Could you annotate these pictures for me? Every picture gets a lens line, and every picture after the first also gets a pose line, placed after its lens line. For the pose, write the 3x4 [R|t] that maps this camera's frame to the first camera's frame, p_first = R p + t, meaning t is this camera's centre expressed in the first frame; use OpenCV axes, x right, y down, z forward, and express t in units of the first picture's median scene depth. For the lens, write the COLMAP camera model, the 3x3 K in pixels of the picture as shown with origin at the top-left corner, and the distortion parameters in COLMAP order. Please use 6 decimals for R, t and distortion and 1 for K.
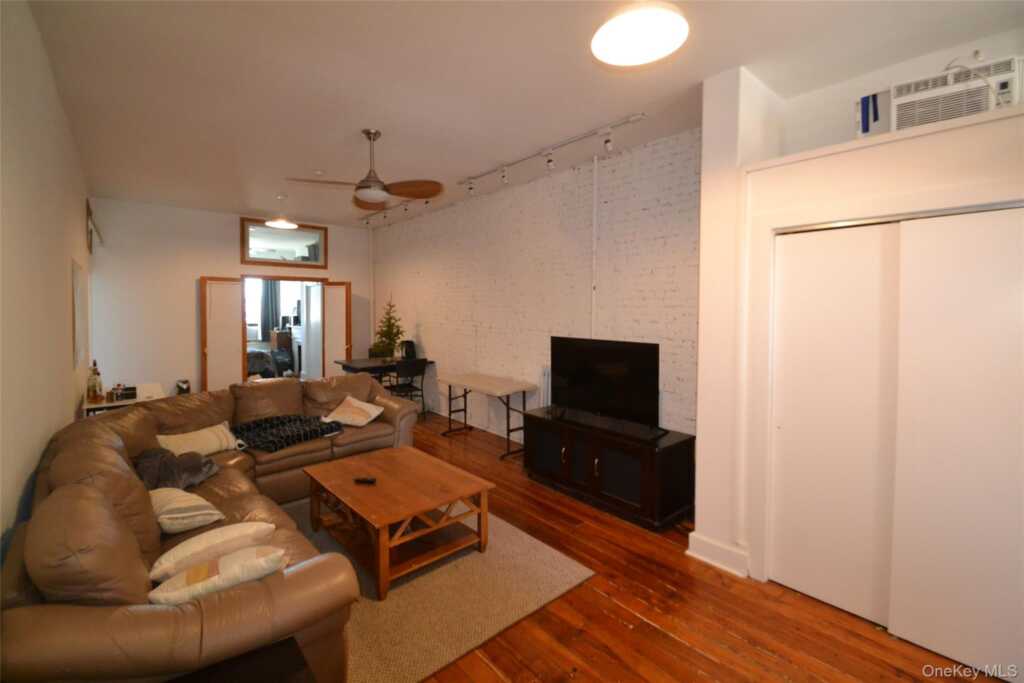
lens RADIAL K [[448.2, 0, 507.7], [0, 448.2, 320.4], [0, 0, 1]] dist [0.001599, -0.015733]
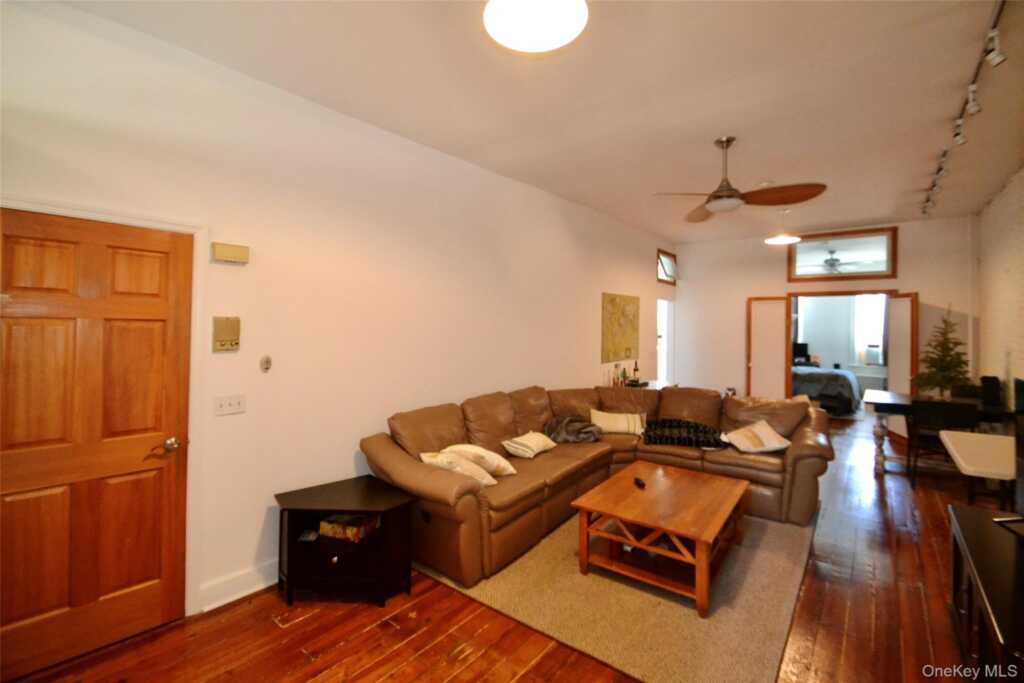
lens RADIAL K [[448.2, 0, 507.7], [0, 448.2, 320.4], [0, 0, 1]] dist [0.001599, -0.015733]
pose [[0.203314, -0.010699, -0.979055, 0.522685], [-0.034572, 0.999238, -0.018099, -0.000348], [0.978503, 0.037528, 0.202789, 0.354172]]
